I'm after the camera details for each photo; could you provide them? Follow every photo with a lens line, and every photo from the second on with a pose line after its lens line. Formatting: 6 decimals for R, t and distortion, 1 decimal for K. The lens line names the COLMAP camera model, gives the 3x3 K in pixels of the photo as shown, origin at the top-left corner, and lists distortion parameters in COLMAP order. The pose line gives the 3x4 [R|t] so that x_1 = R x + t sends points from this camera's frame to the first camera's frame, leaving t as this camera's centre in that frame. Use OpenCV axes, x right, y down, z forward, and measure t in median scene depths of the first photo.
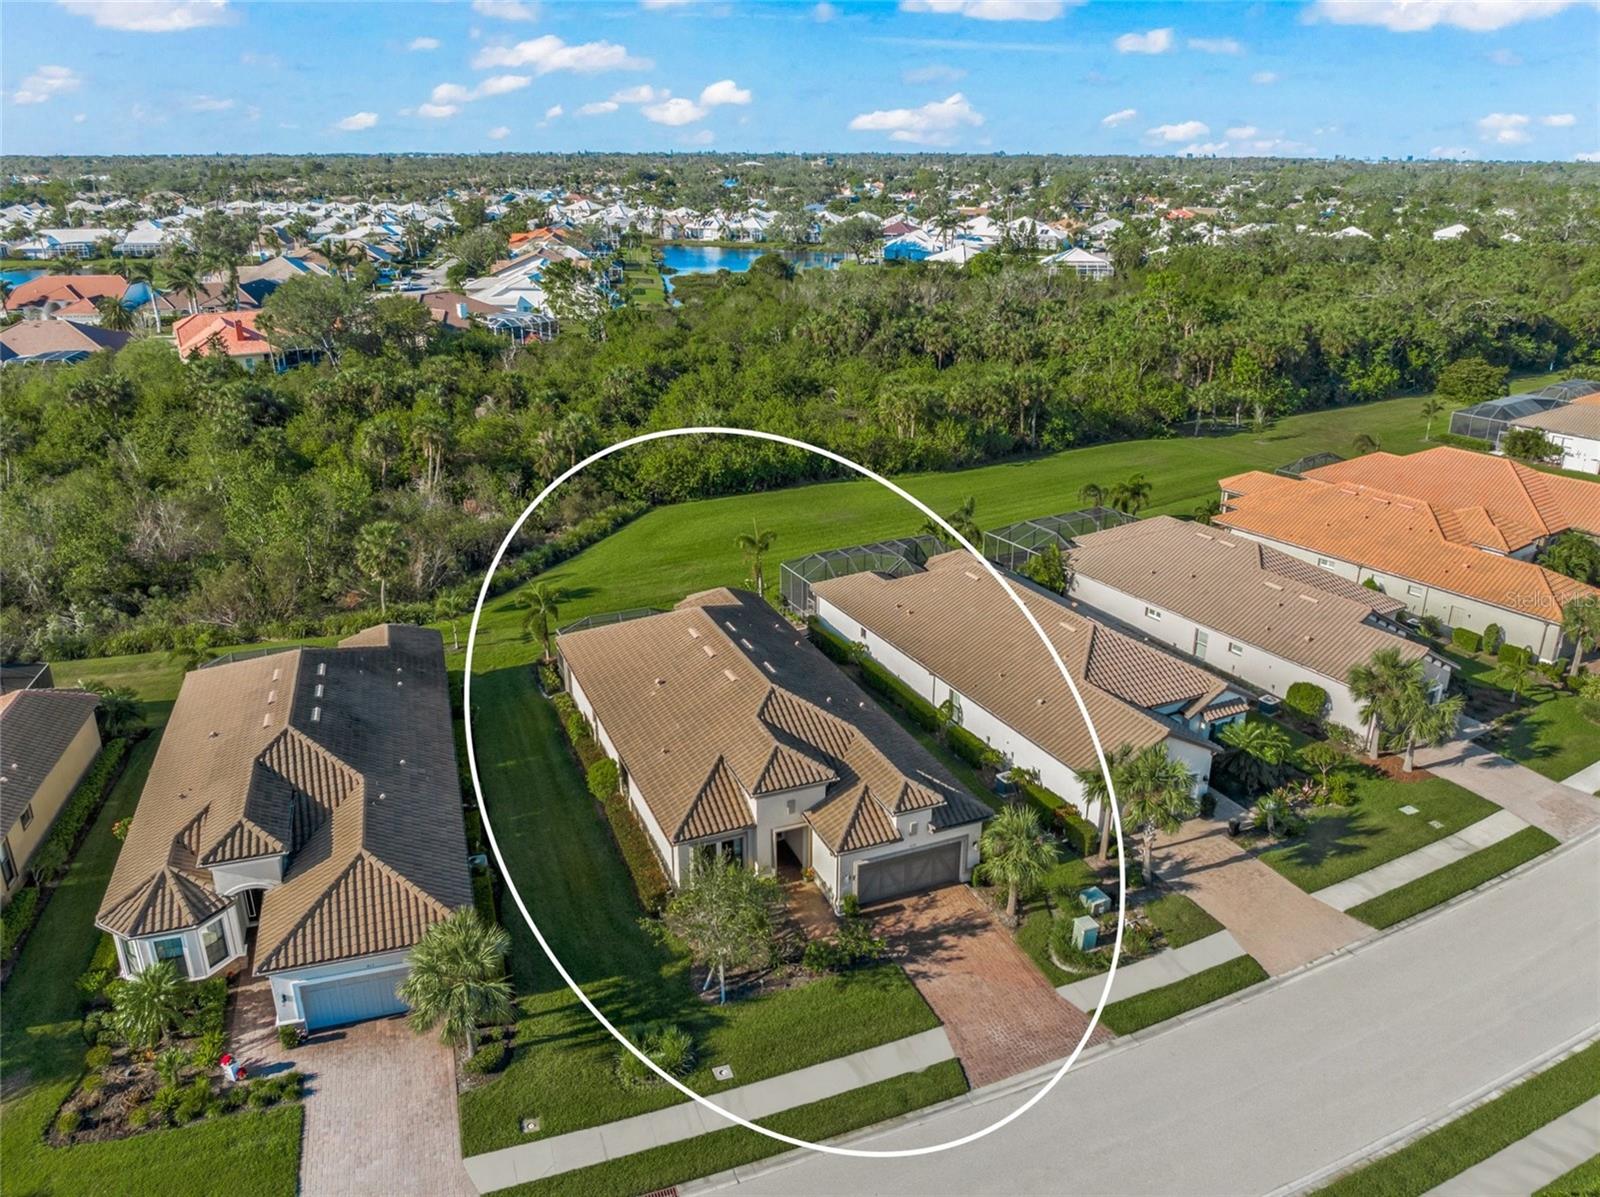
lens RADIAL K [[1232.5, 0, 800.0], [0, 1232.5, 598.5], [0, 0, 1]] dist [-0.004304, -0.097783]
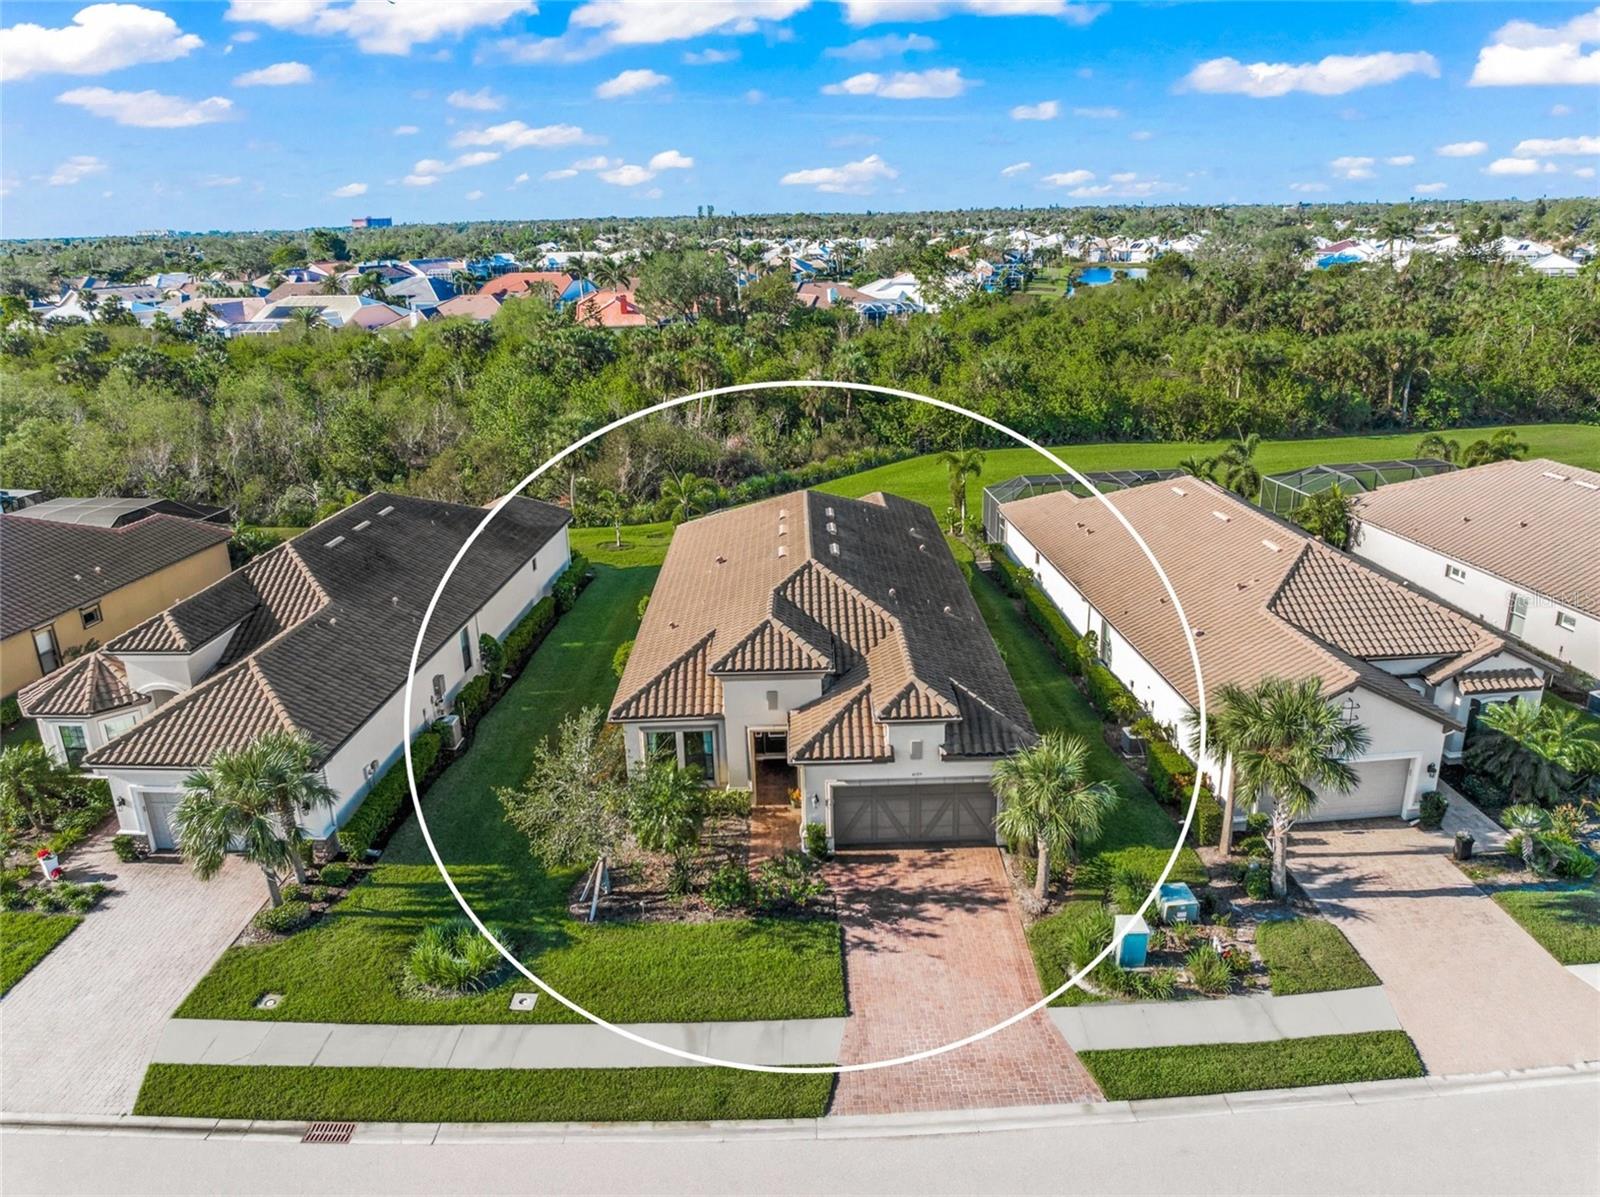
lens RADIAL K [[1151.4, 0, 800.0], [0, 1151.4, 598.5], [0, 0, 1]] dist [-0.006928, -0.061430]
pose [[0.919216, 0.095776, -0.381928, 0.248406], [-0.112181, 0.993469, -0.020863, 0.108910], [0.377435, 0.062022, 0.923957, 0.315969]]
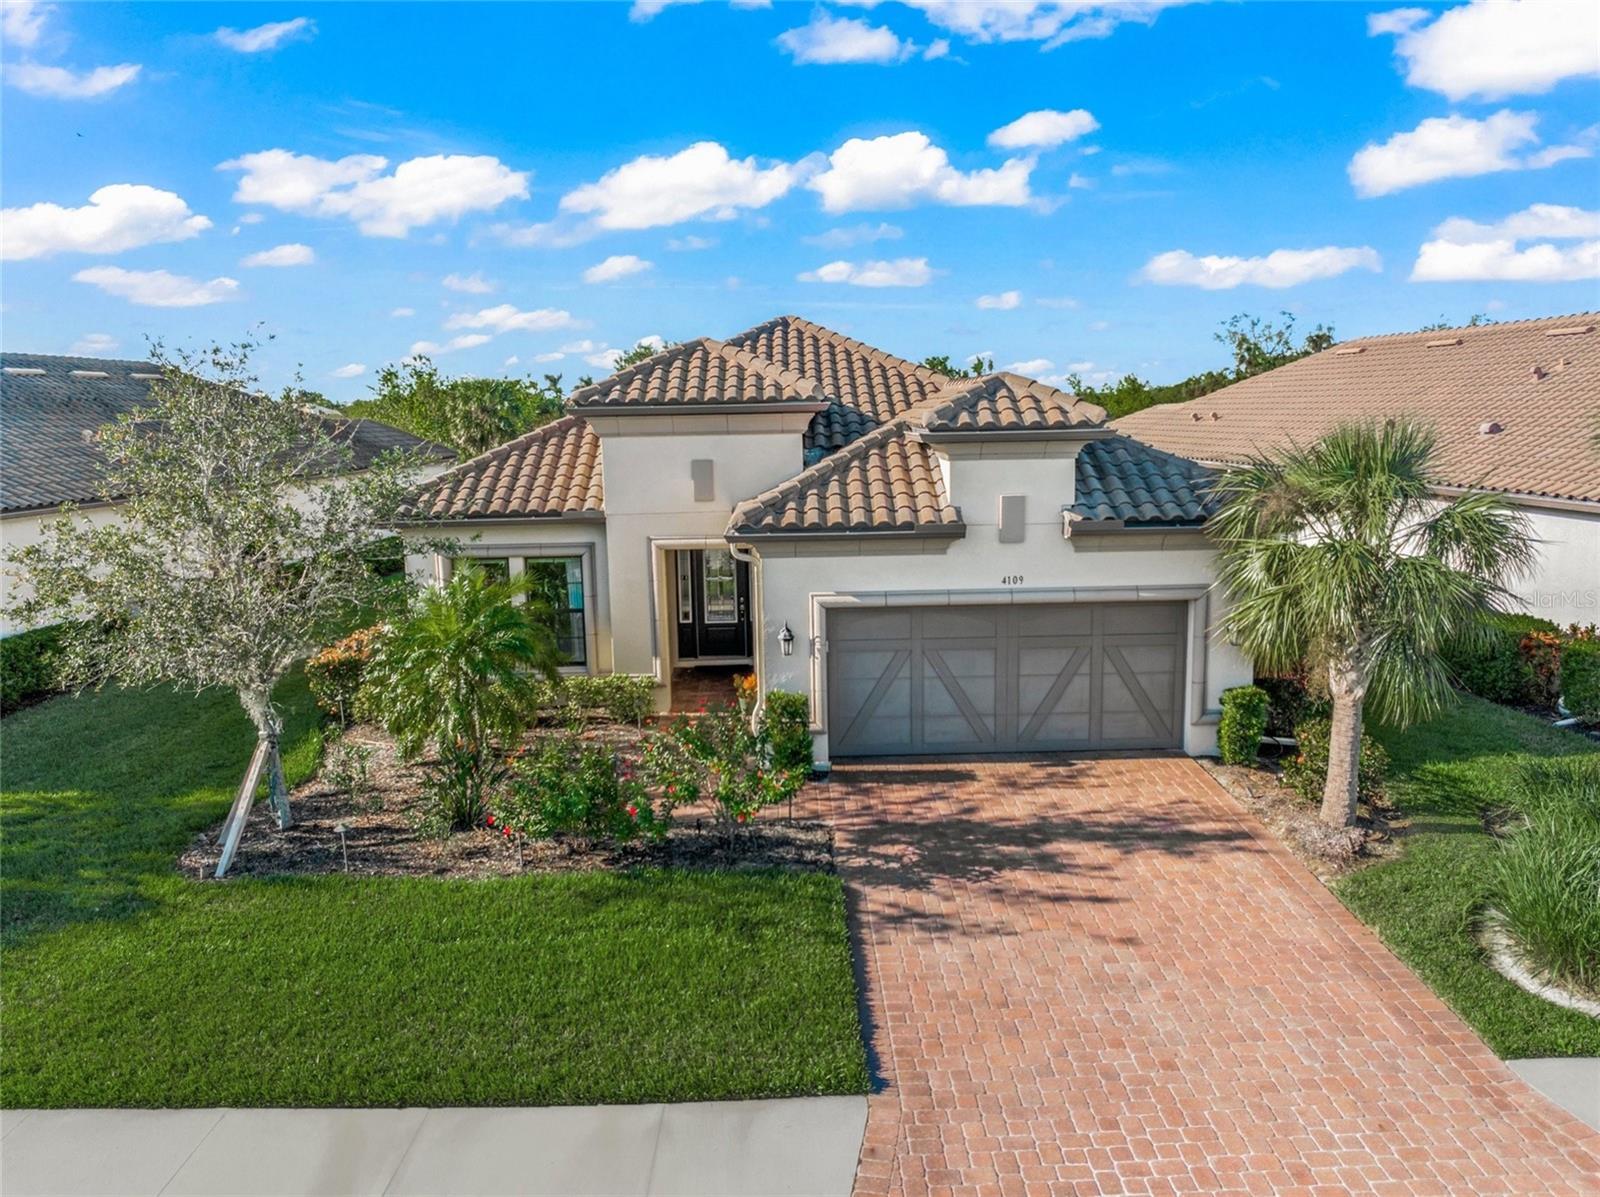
lens RADIAL K [[1132.2, 0, 770.9], [0, 1132.2, 599.9], [0, 0, 1]] dist [-0.014361, -0.056713]
pose [[0.917854, 0.046799, -0.394149, 0.136212], [-0.122717, 0.977831, -0.169668, 0.238540], [0.377471, 0.204099, 0.903249, 0.641069]]
